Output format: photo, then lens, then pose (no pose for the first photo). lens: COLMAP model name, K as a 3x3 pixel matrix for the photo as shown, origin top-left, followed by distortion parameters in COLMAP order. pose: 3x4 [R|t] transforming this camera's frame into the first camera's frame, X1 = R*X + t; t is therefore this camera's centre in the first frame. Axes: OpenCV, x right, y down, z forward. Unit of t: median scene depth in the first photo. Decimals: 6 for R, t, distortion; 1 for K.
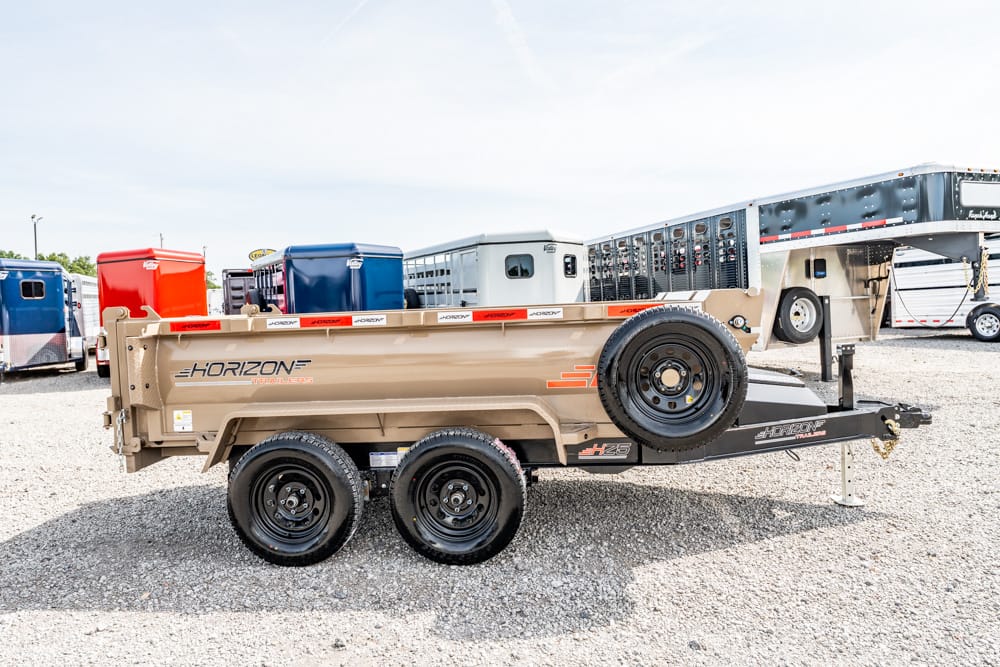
lens RADIAL K [[660.7, 0, 504.4], [0, 660.7, 335.4], [0, 0, 1]] dist [-0.000067, -0.001518]
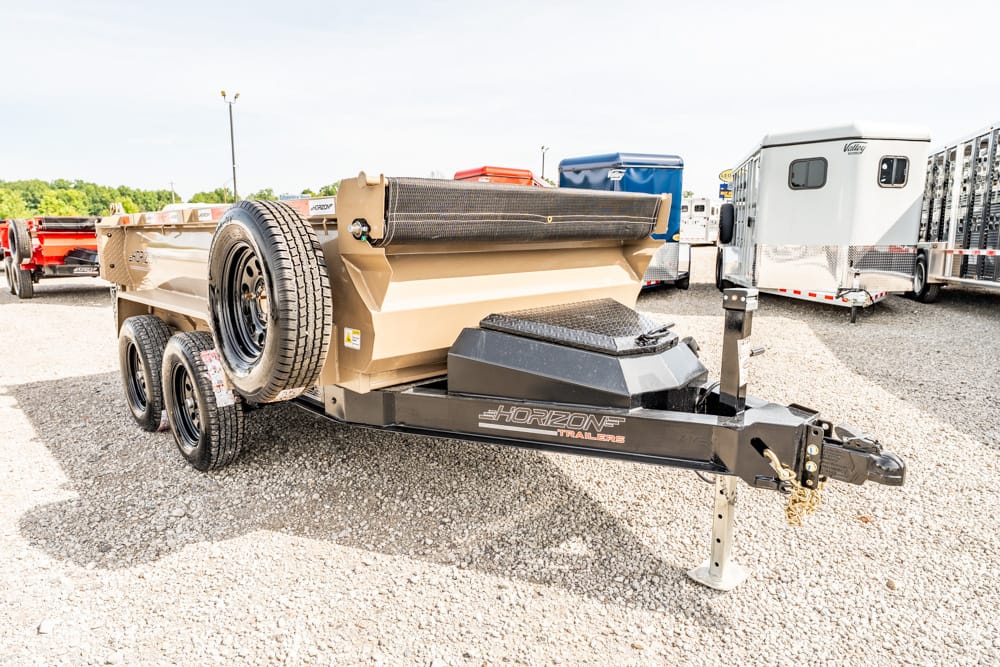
lens RADIAL K [[613.1, 0, 496.6], [0, 613.1, 334.9], [0, 0, 1]] dist [0.000886, 0.001267]
pose [[0.747229, 0.144891, -0.648580, 0.357101], [-0.057252, 0.986350, 0.154388, -0.007823], [0.662096, -0.078231, 0.745324, 0.265640]]
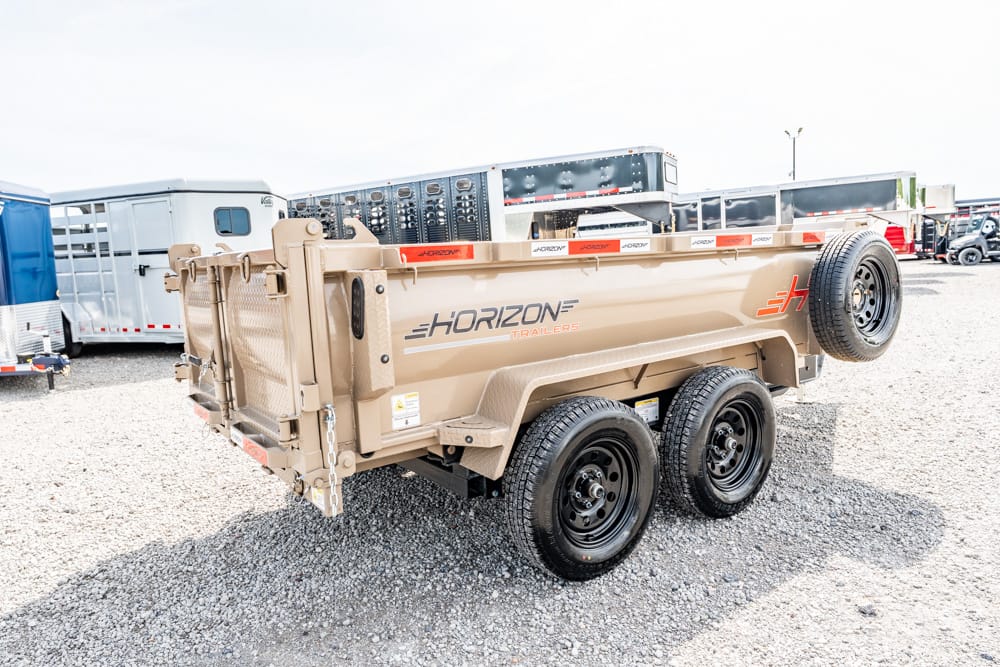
lens RADIAL K [[649.8, 0, 500.0], [0, 649.8, 333.5], [0, 0, 1]] dist [0.001205, -0.000554]
pose [[0.762503, -0.075746, 0.642535, -0.367561], [0.053121, 0.997099, 0.054505, 0.013817], [-0.644800, -0.007428, 0.764315, 0.222659]]
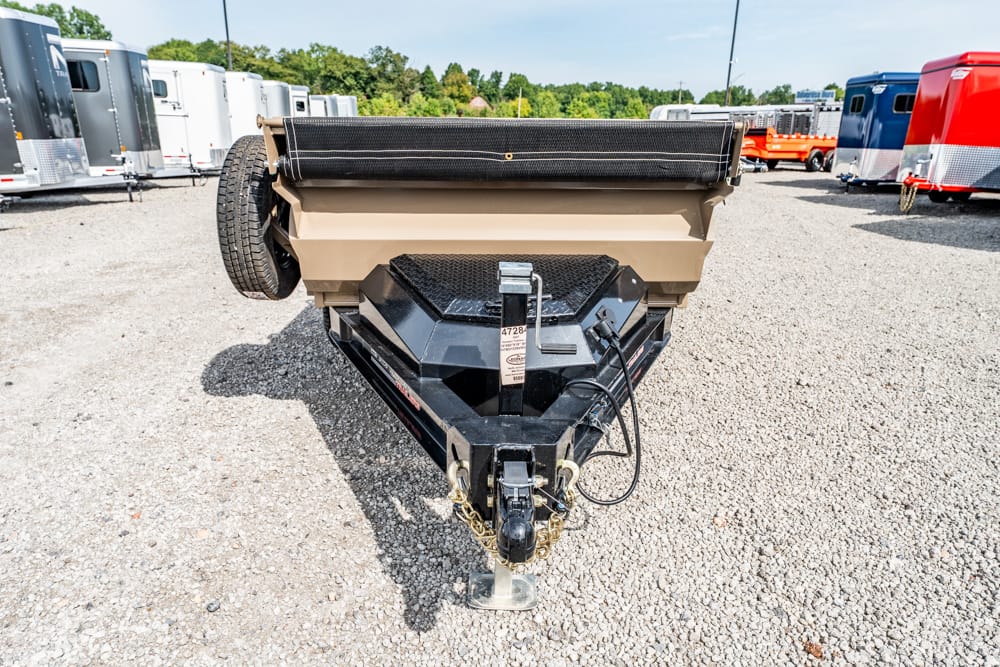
lens RADIAL K [[649.8, 0, 500.0], [0, 649.8, 333.5], [0, 0, 1]] dist [0.001205, -0.000554]
pose [[0.095060, 0.332996, -0.938124, 0.467848], [-0.065001, 0.942457, 0.327947, -0.040178], [0.993347, 0.029804, 0.111235, 0.490240]]
